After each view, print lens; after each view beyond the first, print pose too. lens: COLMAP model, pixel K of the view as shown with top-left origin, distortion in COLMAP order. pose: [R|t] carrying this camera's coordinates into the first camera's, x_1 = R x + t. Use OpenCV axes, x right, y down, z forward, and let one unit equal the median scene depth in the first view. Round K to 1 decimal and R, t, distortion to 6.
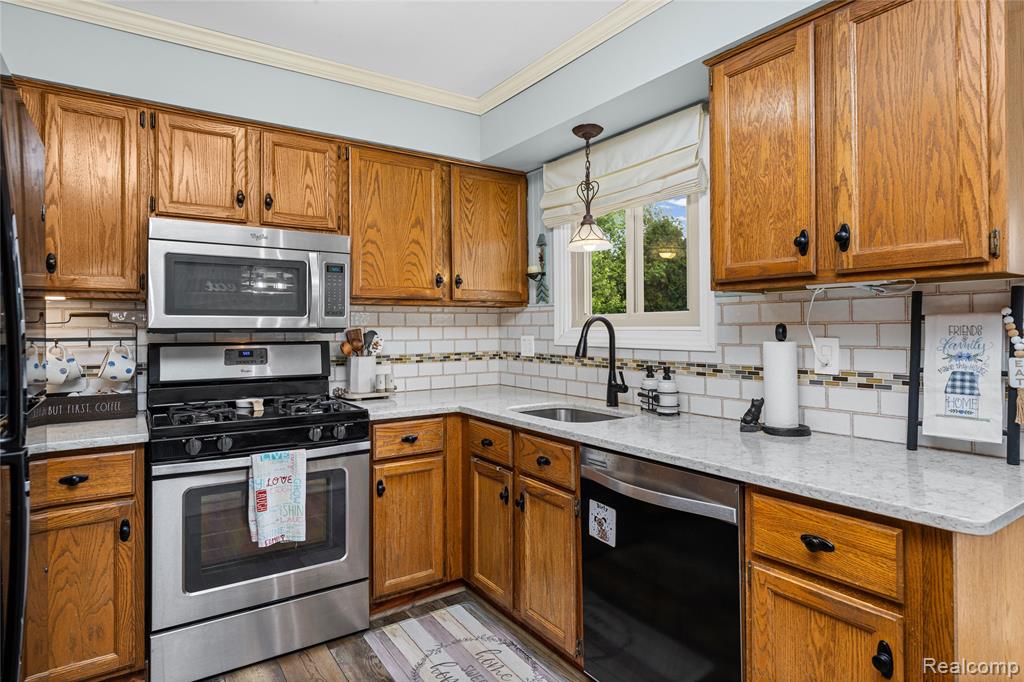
lens RADIAL K [[551.8, 0, 507.4], [0, 551.8, 335.6], [0, 0, 1]] dist [-0.001024, -0.001451]
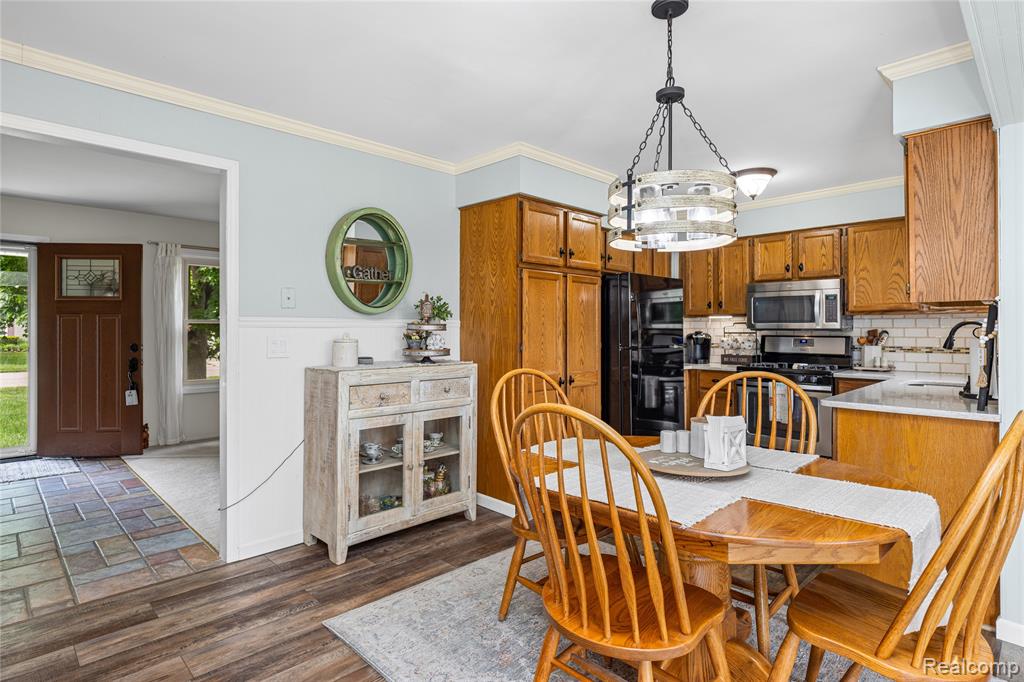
lens RADIAL K [[533.9, 0, 504.1], [0, 533.9, 326.5], [0, 0, 1]] dist [0.004322, -0.002663]
pose [[0.173733, -0.000686, -0.984793, 1.258459], [-0.014114, 0.999895, -0.003187, 0.001085], [0.984692, 0.014453, 0.173705, -0.412439]]
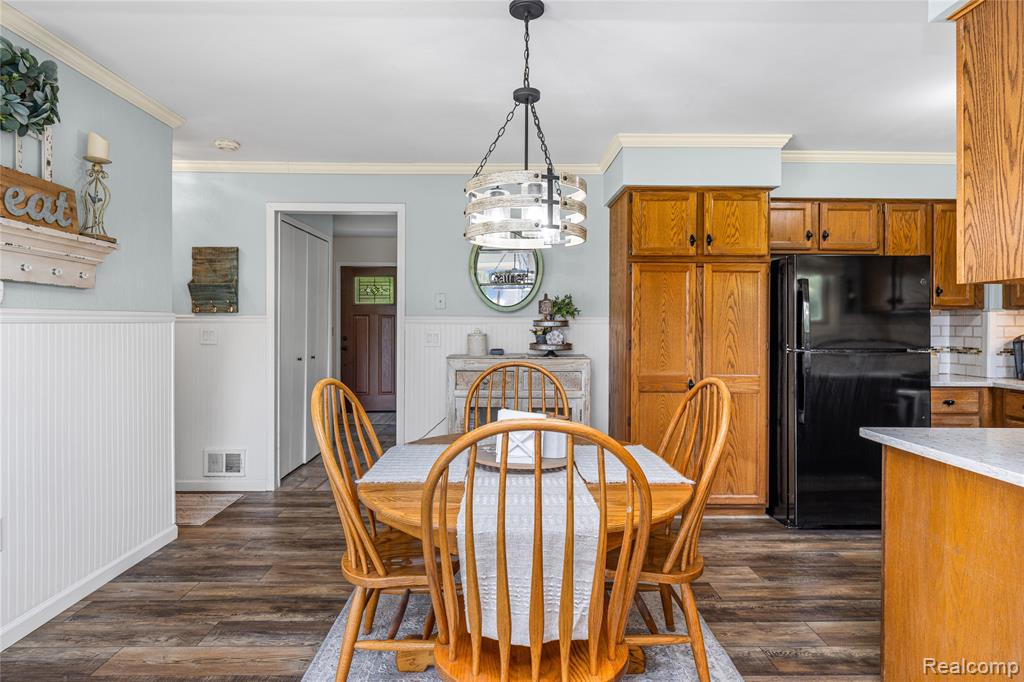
lens RADIAL K [[551.8, 0, 501.1], [0, 551.8, 321.5], [0, 0, 1]] dist [-0.001024, -0.001451]
pose [[-0.558813, -0.002972, -0.829288, 1.231922], [-0.012712, 0.999907, 0.004983, -0.010505], [0.829196, 0.013326, -0.558799, 0.386087]]
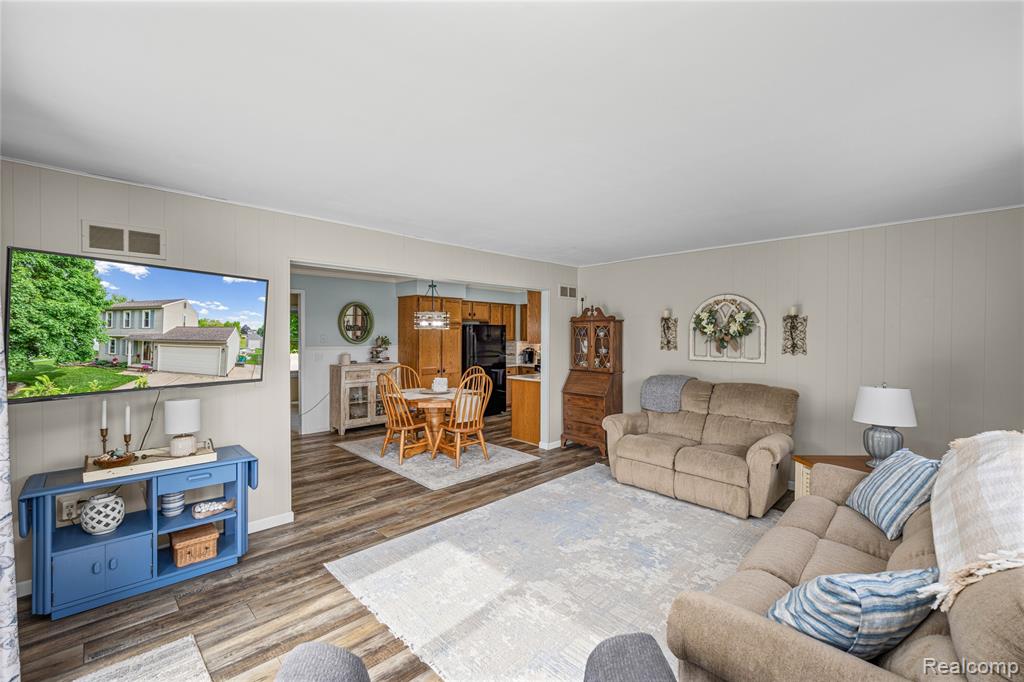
lens RADIAL K [[441.0, 0, 509.3], [0, 441.0, 334.4], [0, 0, 1]] dist [-0.009573, -0.000140]
pose [[0.179686, 0.003873, -0.983716, 2.793158], [-0.015769, 0.999875, 0.001056, -0.107147], [0.983598, 0.015322, 0.179725, -0.061146]]
